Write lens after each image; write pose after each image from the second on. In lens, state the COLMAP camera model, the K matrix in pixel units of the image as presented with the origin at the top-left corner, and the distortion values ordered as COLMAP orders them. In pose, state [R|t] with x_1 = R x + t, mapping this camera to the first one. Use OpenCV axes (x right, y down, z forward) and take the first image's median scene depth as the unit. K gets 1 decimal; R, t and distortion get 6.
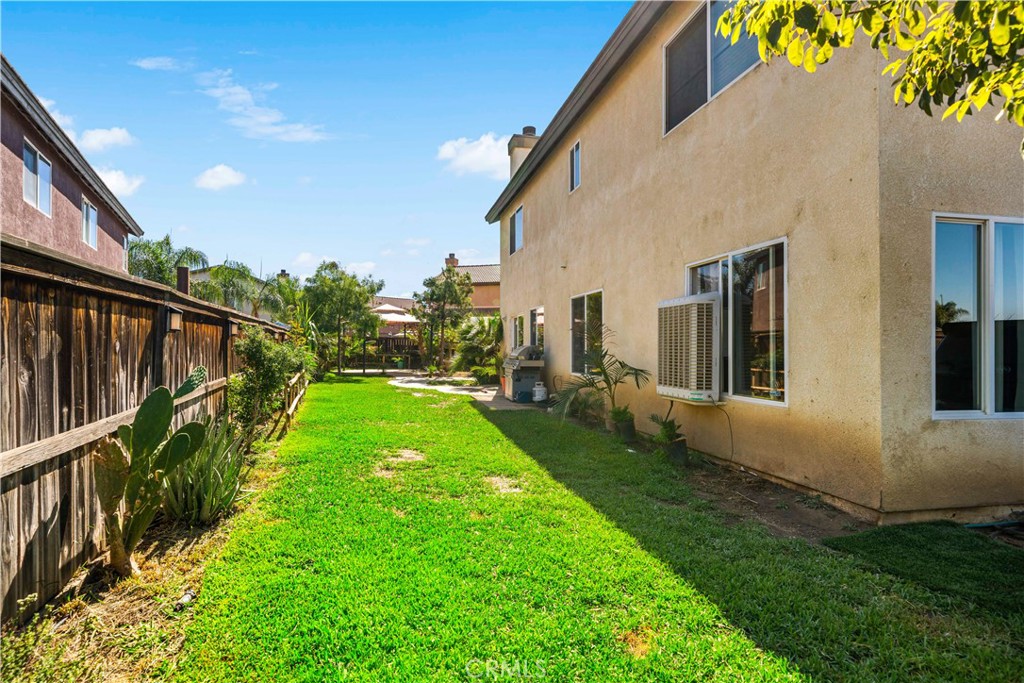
lens RADIAL K [[494.0, 0, 512.0], [0, 494.0, 341.5], [0, 0, 1]] dist [0.001393, 0.000136]
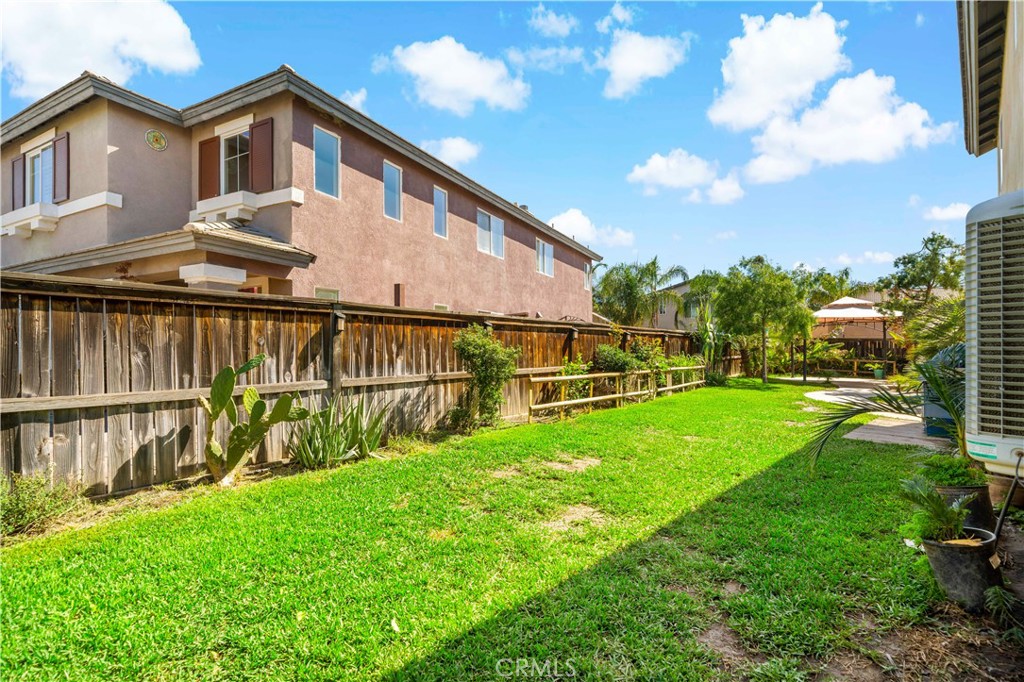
lens RADIAL K [[494.0, 0, 512.0], [0, 494.0, 341.0], [0, 0, 1]] dist [0.001393, 0.000136]
pose [[0.547392, -0.020553, -0.836624, 0.158603], [0.009236, 0.999786, -0.018519, 0.007983], [0.836825, 0.002410, 0.547465, 0.139487]]
